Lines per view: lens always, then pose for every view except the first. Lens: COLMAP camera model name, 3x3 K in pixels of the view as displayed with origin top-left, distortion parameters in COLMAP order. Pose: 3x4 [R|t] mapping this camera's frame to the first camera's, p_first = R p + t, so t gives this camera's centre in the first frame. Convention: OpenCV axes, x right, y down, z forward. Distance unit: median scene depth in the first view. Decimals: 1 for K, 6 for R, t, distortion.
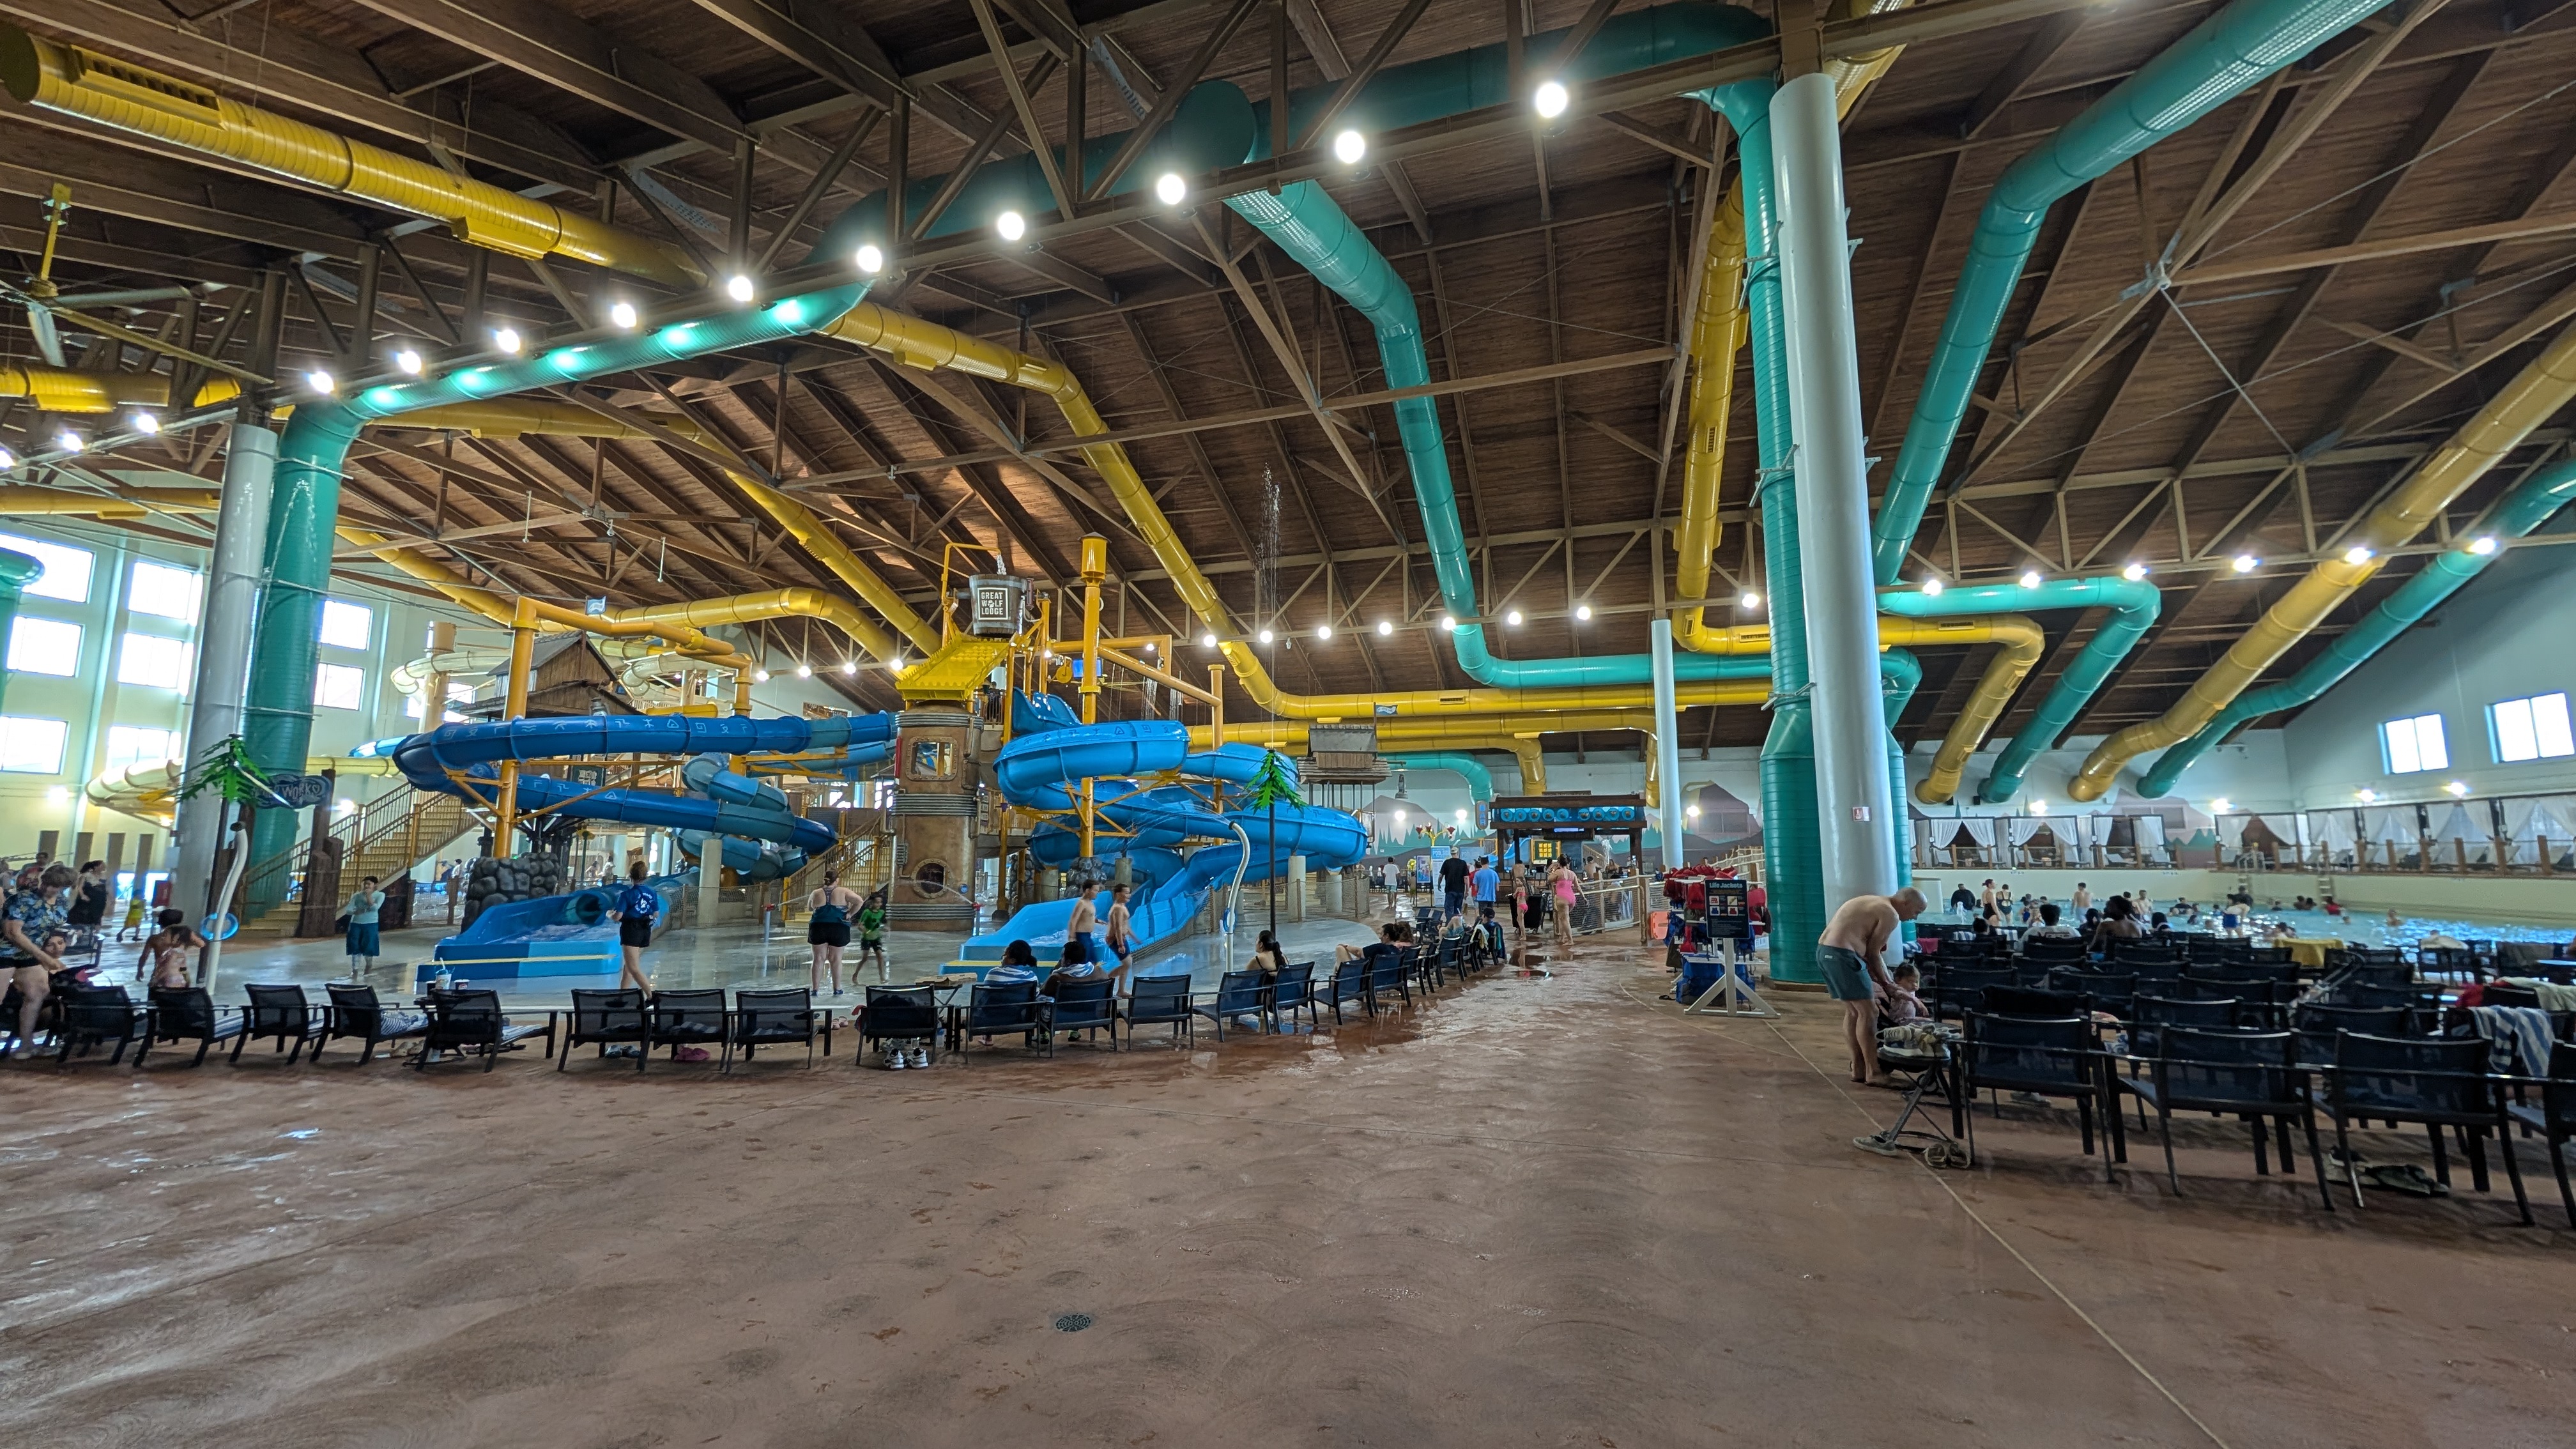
lens RADIAL K [[967.8, 0, 1282.3], [0, 967.8, 734.7], [0, 0, 1]] dist [0.000748, -0.000102]
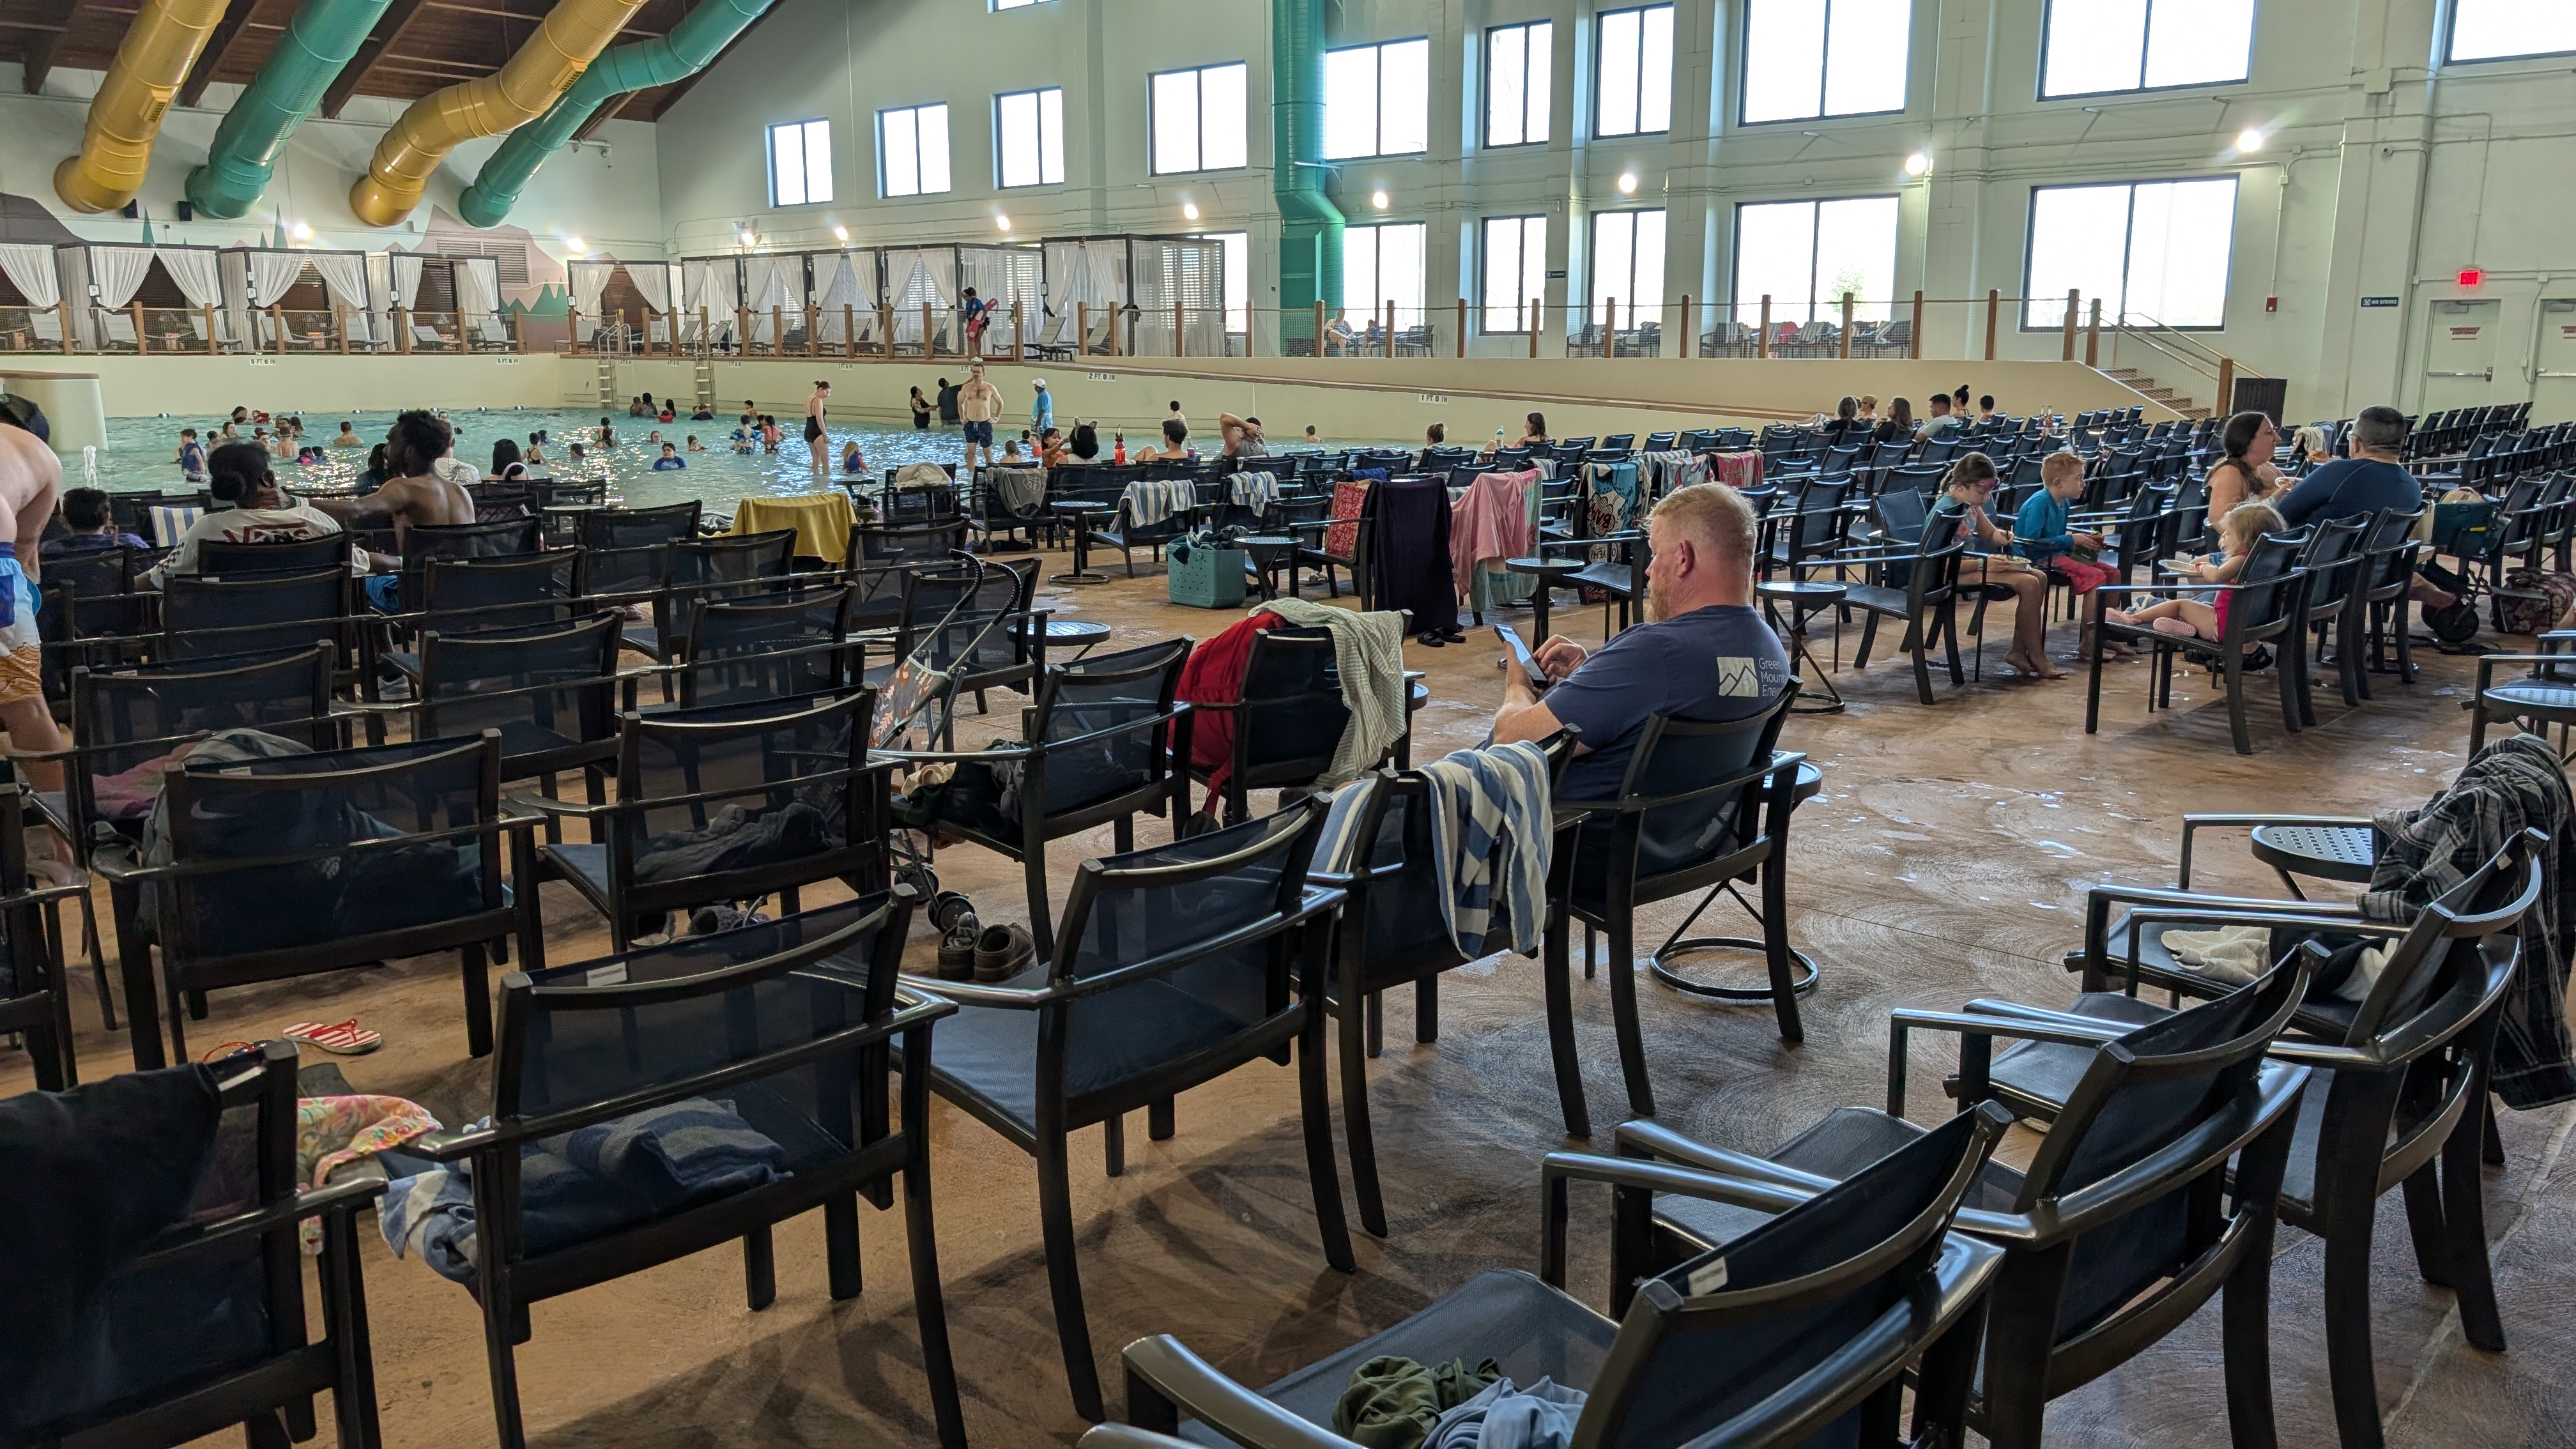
lens RADIAL K [[1874.1, 0, 1305.8], [0, 1874.1, 709.6], [0, 0, 1]] dist [0.036178, -0.022567]
pose [[0.423003, -0.174212, 0.889224, 0.074850], [-0.115054, 0.963075, 0.243412, 0.013860], [-0.898794, -0.205273, 0.387339, 0.085613]]
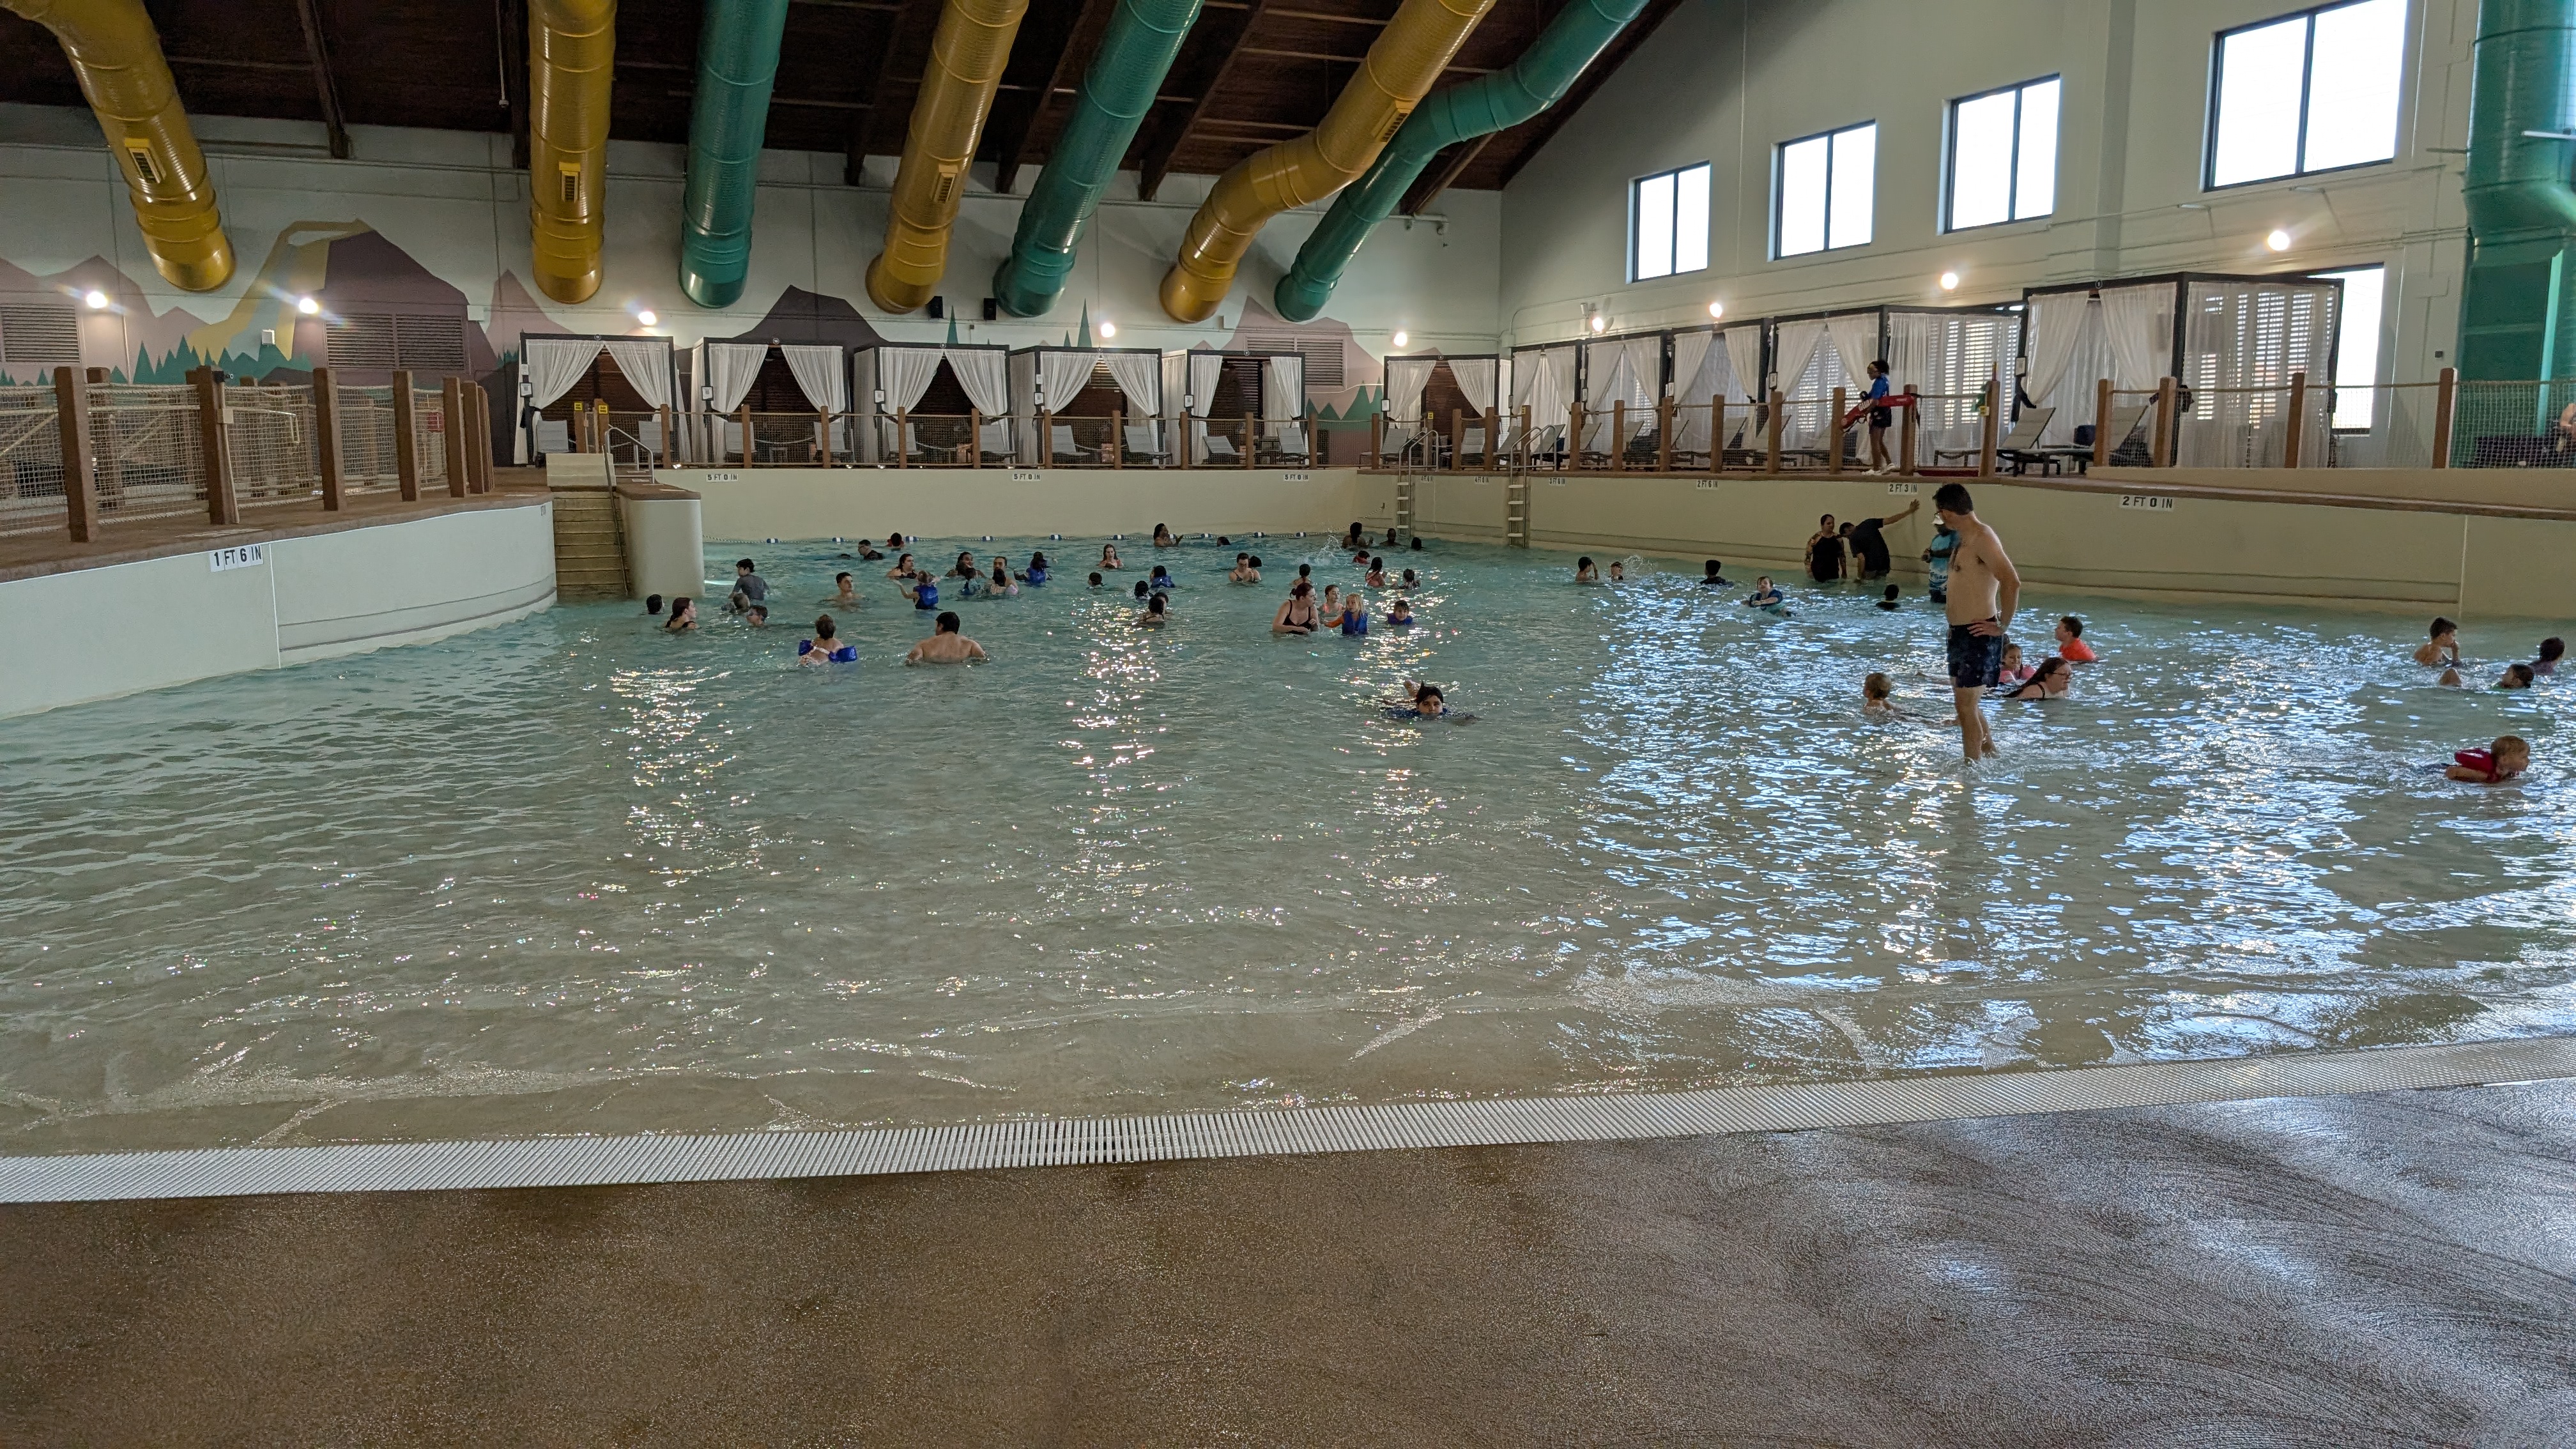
lens RADIAL K [[1874.1, 0, 1308.1], [0, 1874.1, 730.2], [0, 0, 1]] dist [0.036178, -0.022567]
pose [[0.769586, -0.090095, 0.632155, 0.300441], [-0.082755, 0.967575, 0.238644, 0.040422], [-0.633158, -0.235971, 0.737176, 0.265772]]
